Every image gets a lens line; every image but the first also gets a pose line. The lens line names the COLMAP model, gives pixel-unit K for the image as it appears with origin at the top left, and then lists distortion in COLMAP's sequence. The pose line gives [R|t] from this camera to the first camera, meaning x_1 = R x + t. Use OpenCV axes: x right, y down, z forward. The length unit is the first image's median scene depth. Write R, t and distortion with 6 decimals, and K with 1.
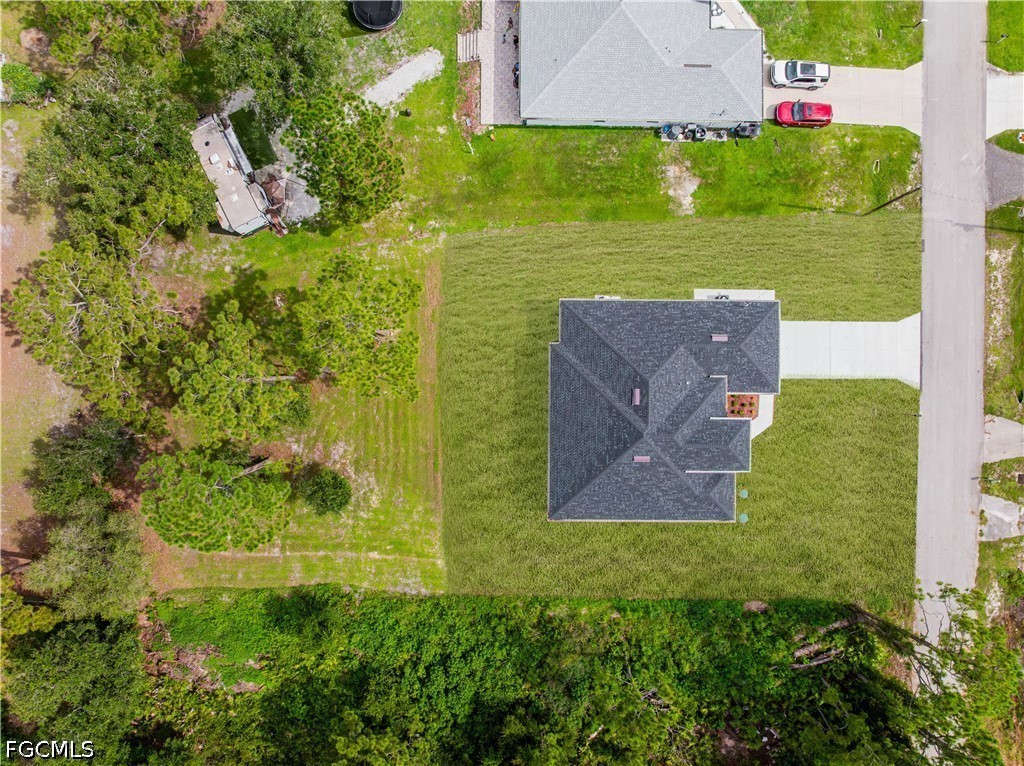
lens RADIAL K [[722.7, 0, 514.4], [0, 722.7, 380.9], [0, 0, 1]] dist [-0.042324, 0.006388]
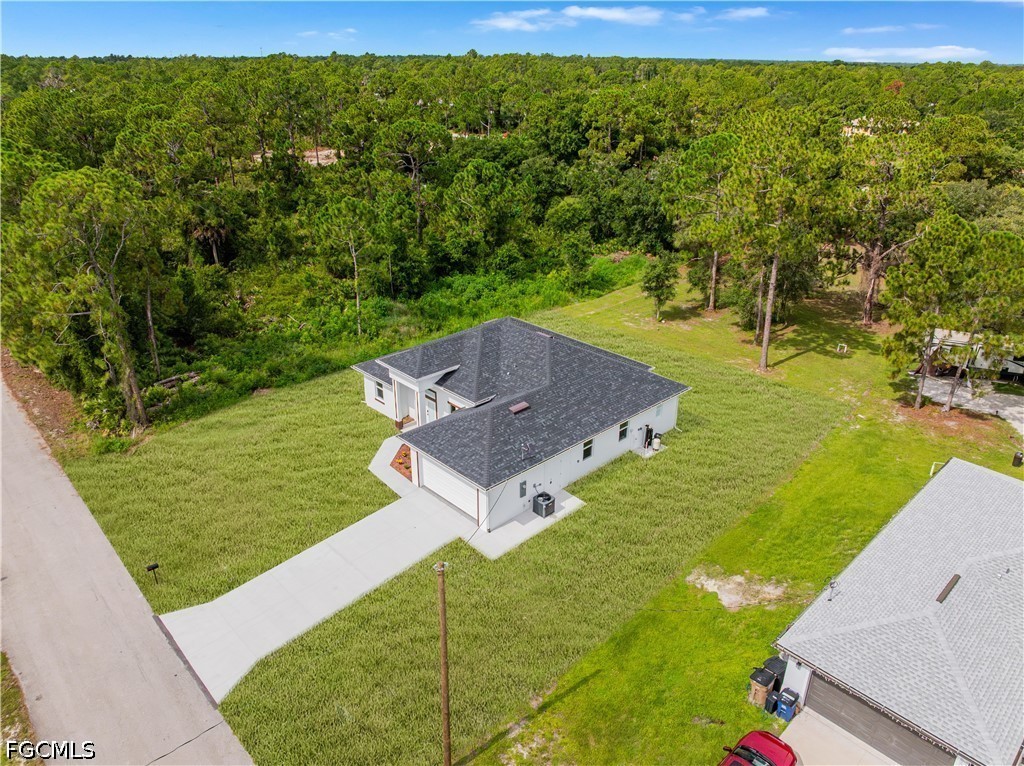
lens RADIAL K [[722.7, 0, 514.4], [0, 722.7, 380.9], [0, 0, 1]] dist [-0.042324, 0.006388]
pose [[-0.719944, 0.280236, -0.634940, 0.673408], [-0.694023, -0.295520, 0.656506, -0.472893], [-0.003660, 0.913310, 0.407248, 0.634614]]
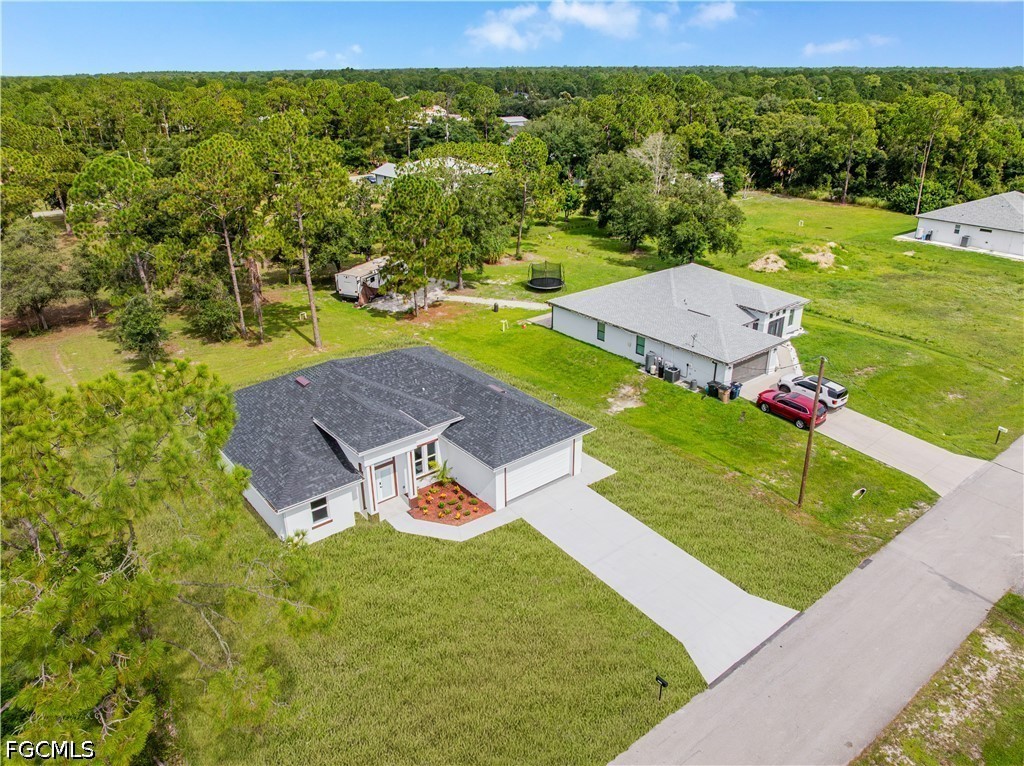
lens RADIAL K [[722.7, 0, 514.4], [0, 722.7, 380.9], [0, 0, 1]] dist [-0.042324, 0.006388]
pose [[0.637691, 0.301802, -0.708707, 0.772066], [-0.770168, 0.266349, -0.579568, 0.337787], [0.013849, 0.915409, 0.402286, 0.631321]]
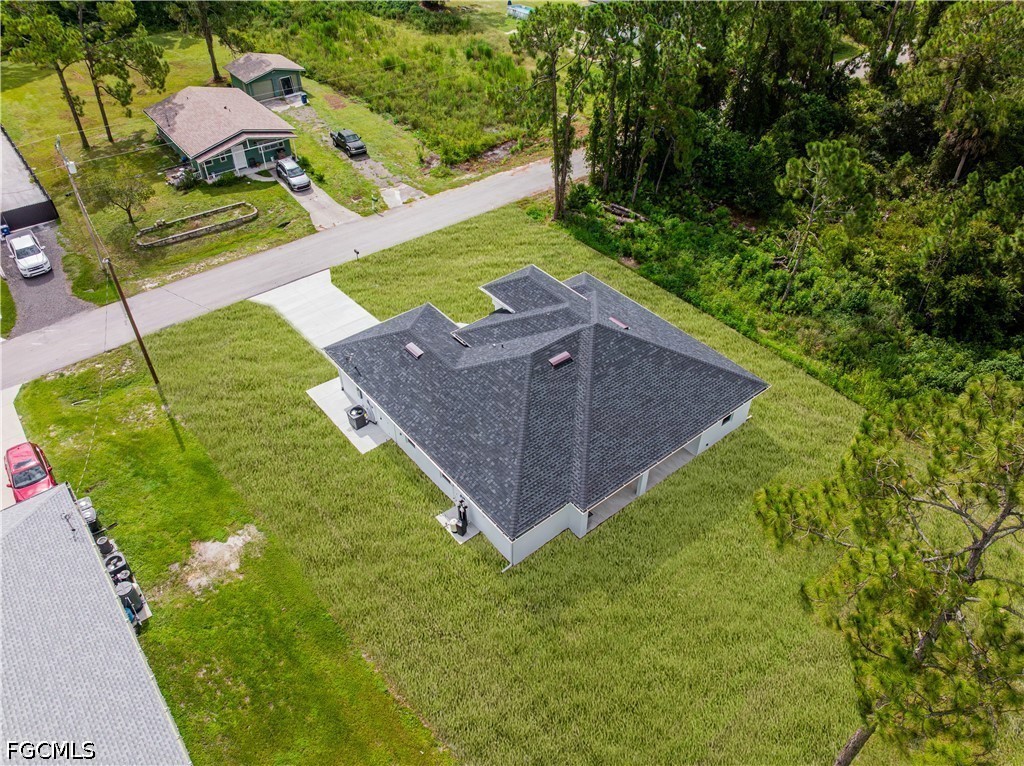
lens RADIAL K [[722.7, 0, 514.4], [0, 722.7, 380.9], [0, 0, 1]] dist [-0.042324, 0.006388]
pose [[-0.635901, -0.505394, 0.583272, -0.185912], [0.771718, -0.407610, 0.488165, -0.312819], [-0.008968, 0.760547, 0.649221, 0.521867]]
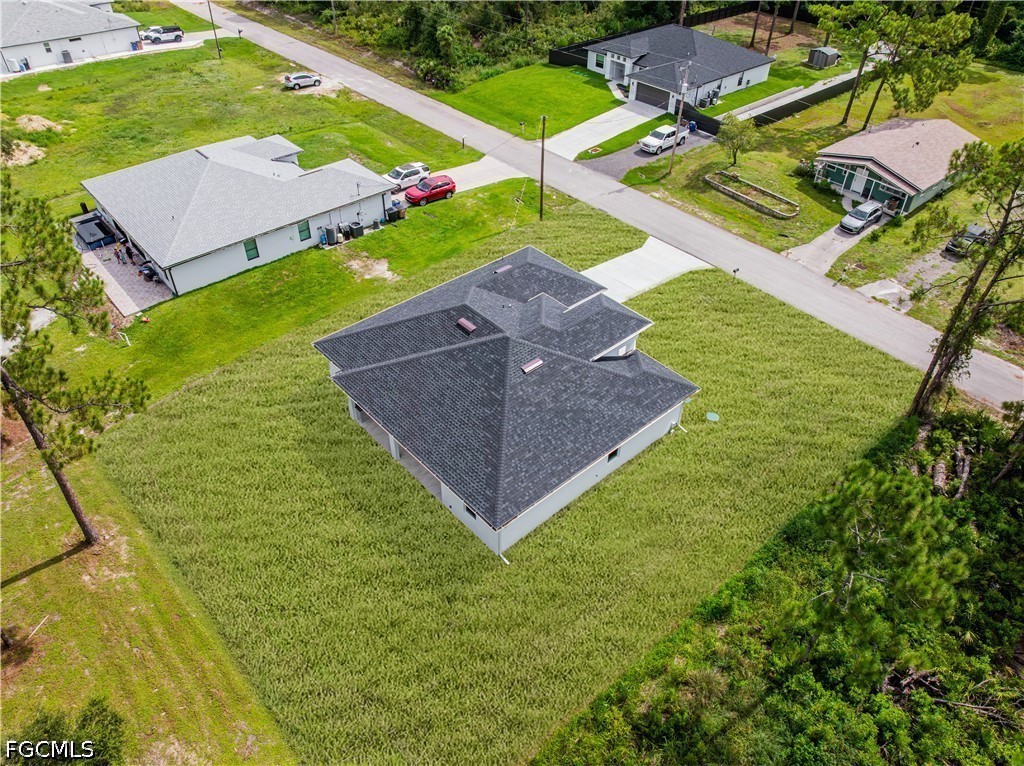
lens RADIAL K [[722.7, 0, 514.4], [0, 722.7, 380.9], [0, 0, 1]] dist [-0.042324, 0.006388]
pose [[0.739120, -0.428624, 0.519599, -0.172747], [0.673391, 0.488173, -0.555186, 0.430899], [-0.015688, 0.760242, 0.649450, 0.518502]]
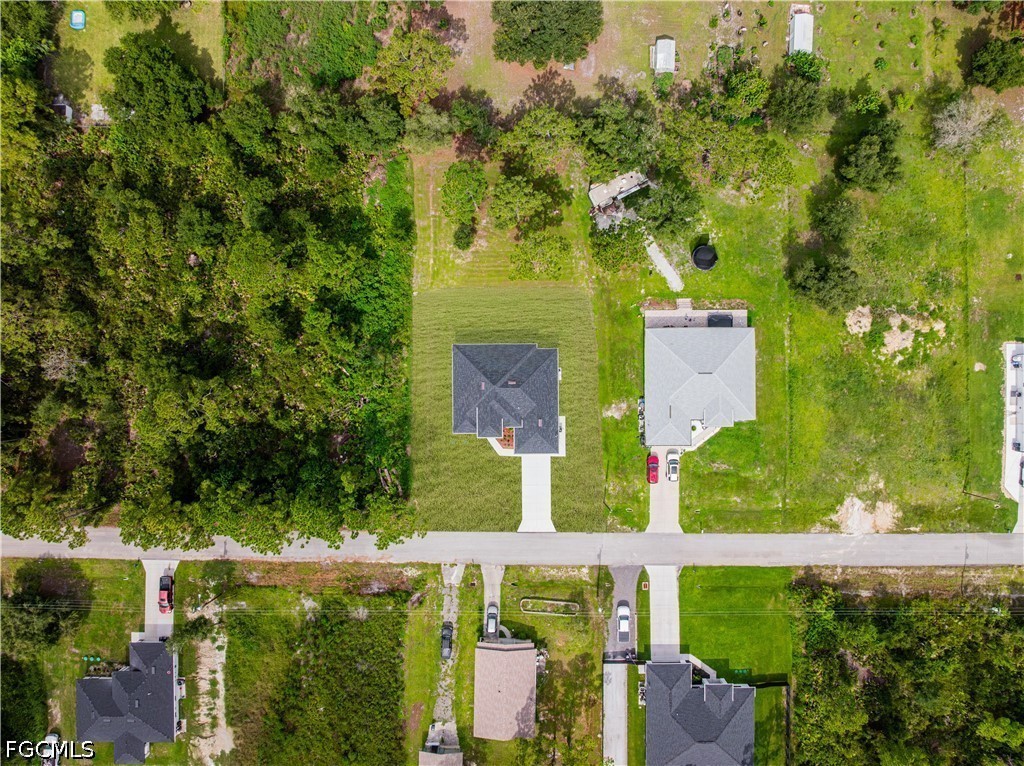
lens RADIAL K [[722.7, 0, 514.4], [0, 722.7, 380.9], [0, 0, 1]] dist [-0.042324, 0.006388]
pose [[0.014486, 0.999853, -0.009119, 0.165903], [-0.999865, 0.014556, 0.007685, -0.001661], [0.007817, 0.009006, 0.999929, -1.037313]]
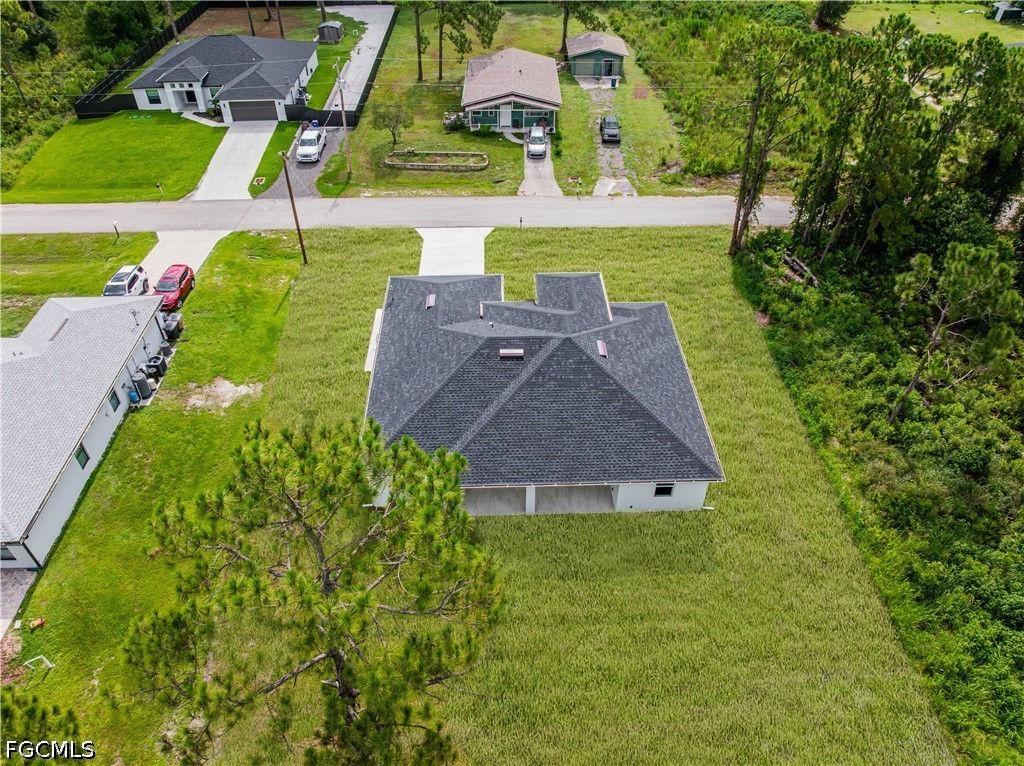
lens RADIAL K [[722.7, 0, 514.4], [0, 722.7, 380.9], [0, 0, 1]] dist [-0.042324, 0.006388]
pose [[-0.040195, -0.652824, 0.756442, -0.324201], [0.999166, -0.020765, 0.035172, 0.000253], [-0.007253, 0.757225, 0.653114, 0.520195]]
